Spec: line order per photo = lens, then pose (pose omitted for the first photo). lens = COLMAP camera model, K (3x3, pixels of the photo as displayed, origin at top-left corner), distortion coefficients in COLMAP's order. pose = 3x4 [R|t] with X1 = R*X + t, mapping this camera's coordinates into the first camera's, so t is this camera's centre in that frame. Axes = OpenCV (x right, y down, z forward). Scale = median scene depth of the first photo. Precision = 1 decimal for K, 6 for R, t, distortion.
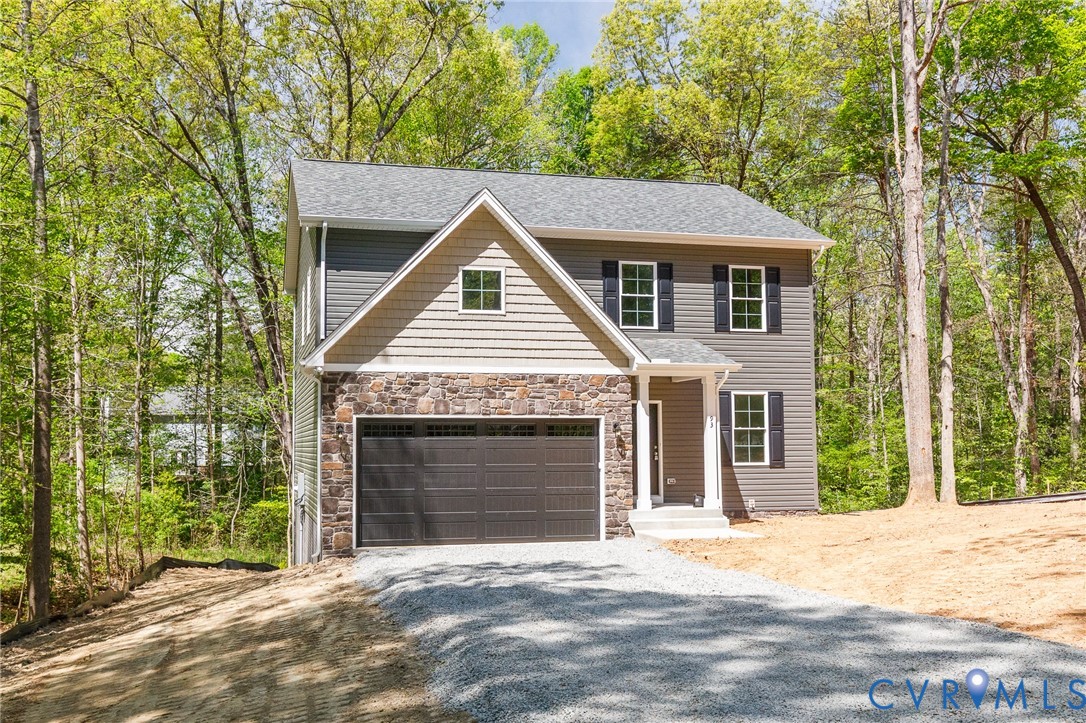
lens RADIAL K [[1101.5, 0, 541.5], [0, 1101.5, 396.7], [0, 0, 1]] dist [0.003933, 0.006033]
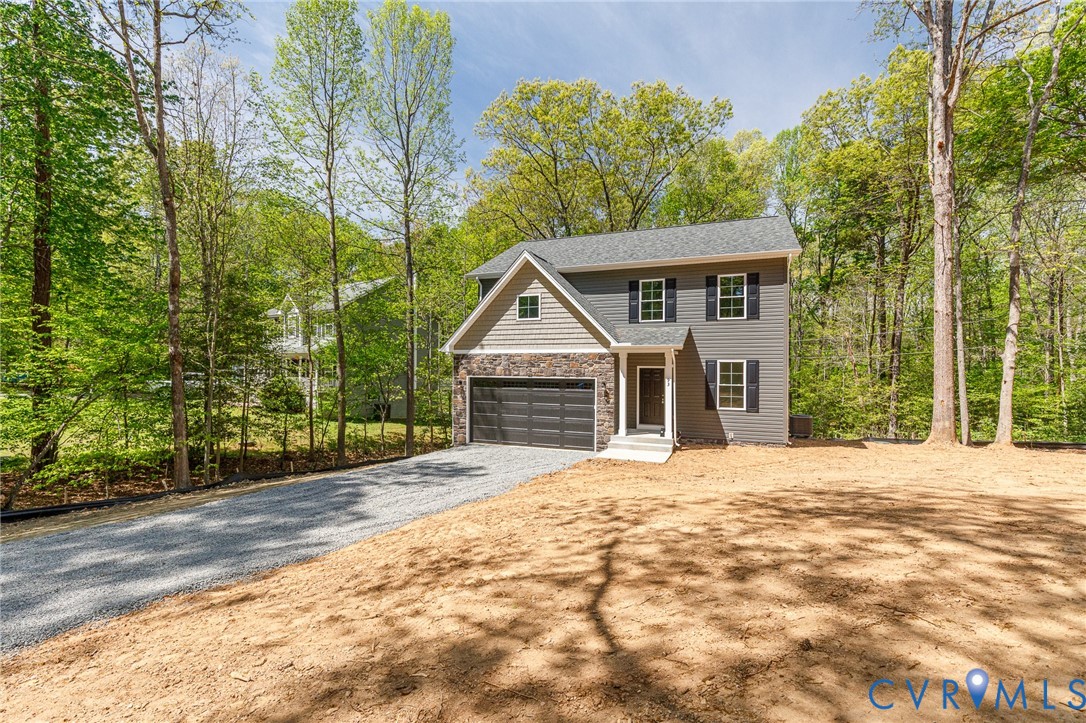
lens RADIAL K [[513.3, 0, 537.4], [0, 513.3, 373.7], [0, 0, 1]] dist [0.009866, -0.000198]
pose [[0.785790, 0.016059, -0.618285, 0.465657], [0.018070, 0.998640, 0.048904, -0.028090], [0.618230, -0.049601, 0.784431, 0.336361]]
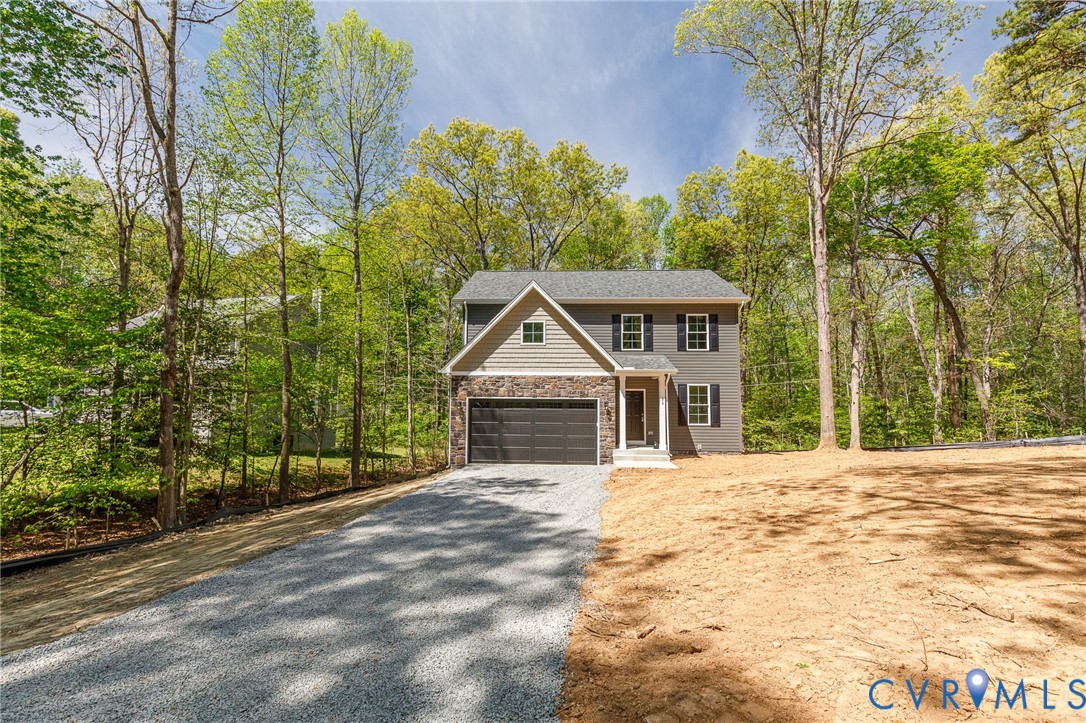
lens RADIAL K [[516.5, 0, 547.1], [0, 516.5, 372.5], [0, 0, 1]] dist [0.008825, -0.000076]
pose [[0.952228, -0.007129, -0.305305, 0.239210], [0.002136, 0.999859, -0.016685, -0.011318], [0.305380, 0.015236, 0.952109, 0.141726]]
